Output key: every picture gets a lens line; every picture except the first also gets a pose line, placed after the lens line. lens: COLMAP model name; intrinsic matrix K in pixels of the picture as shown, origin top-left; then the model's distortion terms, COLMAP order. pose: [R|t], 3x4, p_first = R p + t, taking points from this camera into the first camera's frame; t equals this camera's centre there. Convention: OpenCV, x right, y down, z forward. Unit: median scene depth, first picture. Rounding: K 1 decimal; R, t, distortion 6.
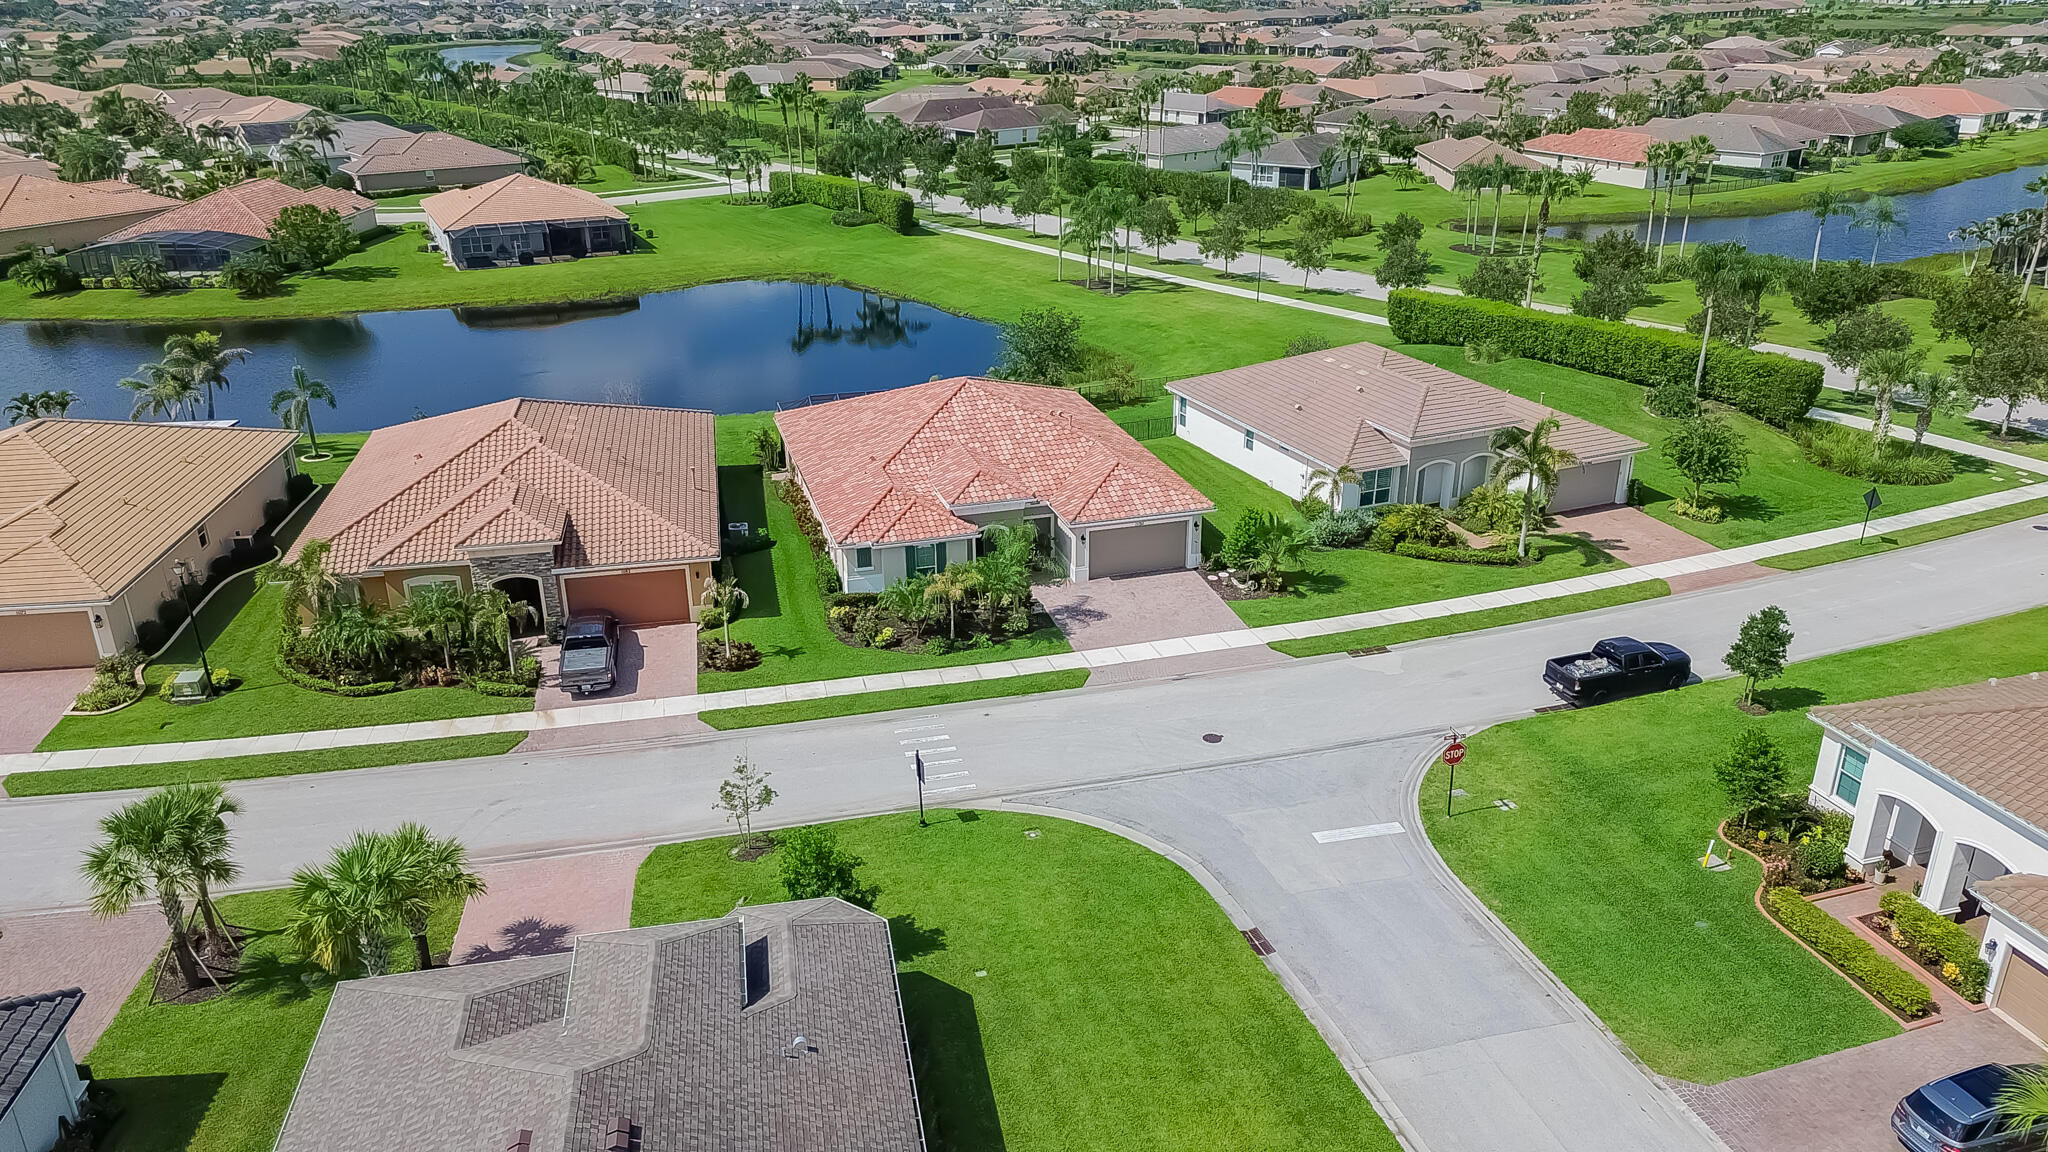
lens RADIAL K [[1452.3, 0, 1024.0], [0, 1452.3, 576.0], [0, 0, 1]] dist [0.067286, -0.069314]
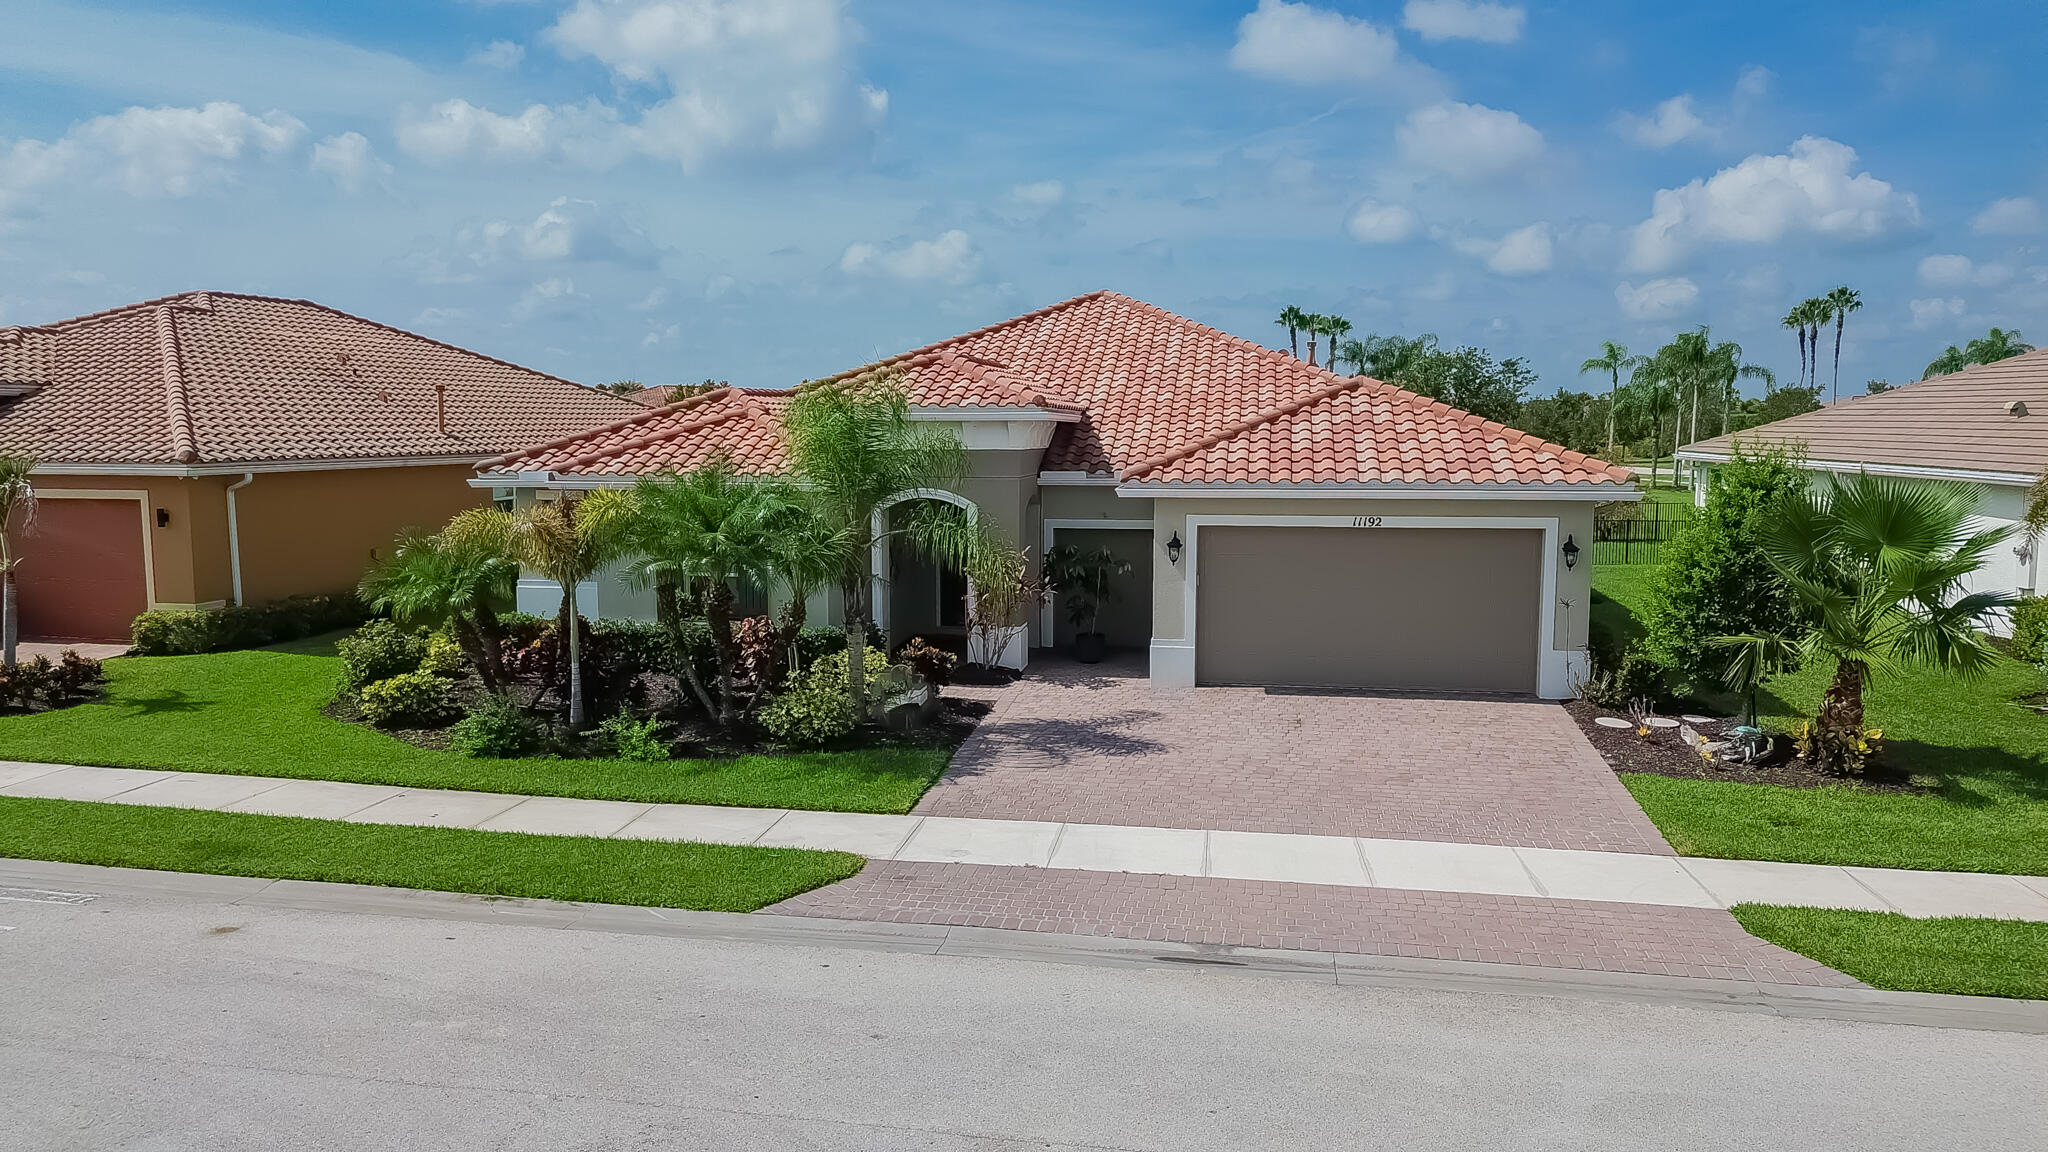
lens RADIAL K [[1452.3, 0, 1024.0], [0, 1452.3, 576.0], [0, 0, 1]] dist [0.067286, -0.069314]
pose [[0.893703, 0.055887, -0.445164, 0.161417], [-0.180060, 0.953478, -0.241782, 0.067983], [0.410941, 0.296237, 0.862190, 0.729892]]
